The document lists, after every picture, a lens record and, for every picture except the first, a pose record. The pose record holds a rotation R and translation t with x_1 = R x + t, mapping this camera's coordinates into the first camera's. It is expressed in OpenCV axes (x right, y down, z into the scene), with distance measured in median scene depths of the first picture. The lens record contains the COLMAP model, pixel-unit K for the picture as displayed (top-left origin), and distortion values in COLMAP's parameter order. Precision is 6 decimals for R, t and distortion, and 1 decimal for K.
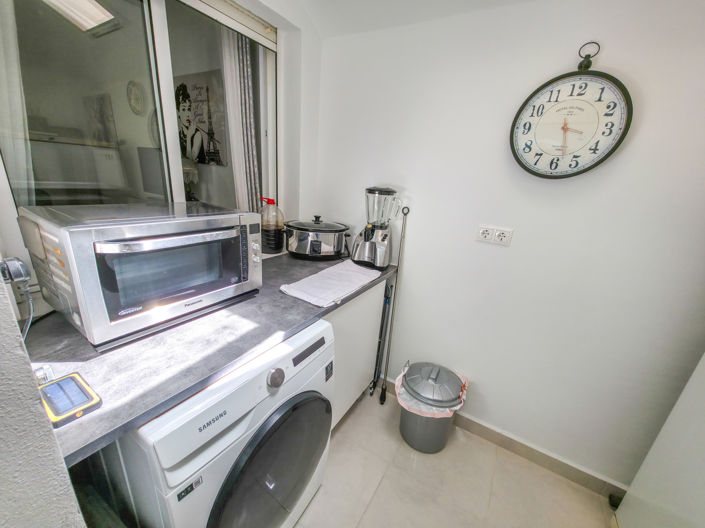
lens RADIAL K [[279.7, 0, 352.0], [0, 279.7, 268.1], [0, 0, 1]] dist [0.000196, -0.001033]
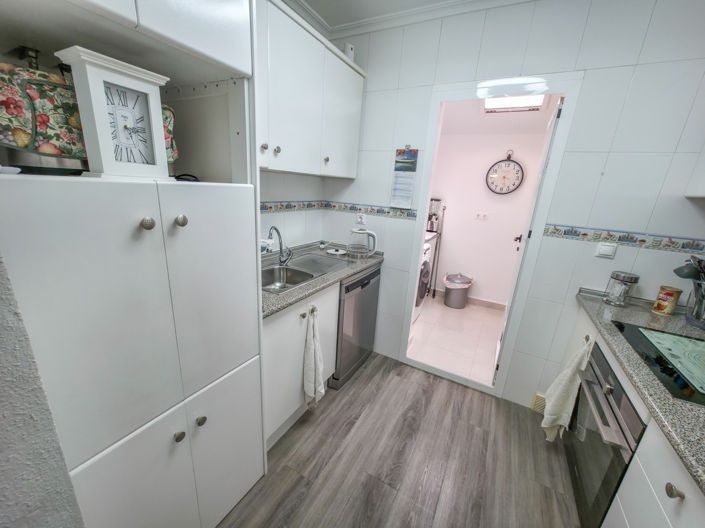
lens RADIAL K [[279.7, 0, 352.5], [0, 279.7, 267.0], [0, 0, 1]] dist [0.000196, -0.001033]
pose [[0.998351, -0.030892, 0.048374, -0.774259], [0.032386, 0.999013, -0.030409, 0.370059], [-0.047387, 0.031925, 0.998366, -1.418121]]
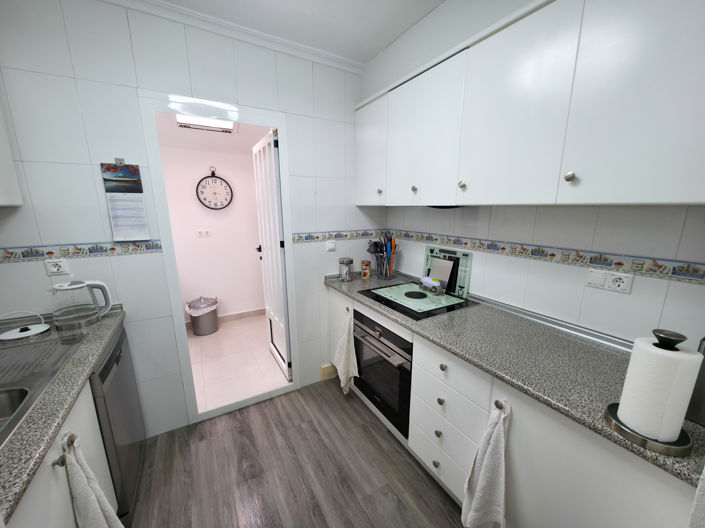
lens RADIAL K [[279.7, 0, 355.3], [0, 279.7, 267.0], [0, 0, 1]] dist [0.000196, -0.001033]
pose [[0.458381, -0.266875, 0.847741, -1.001130], [0.316071, 0.940444, 0.125156, 0.263286], [-0.830654, 0.210577, 0.515433, -1.254577]]
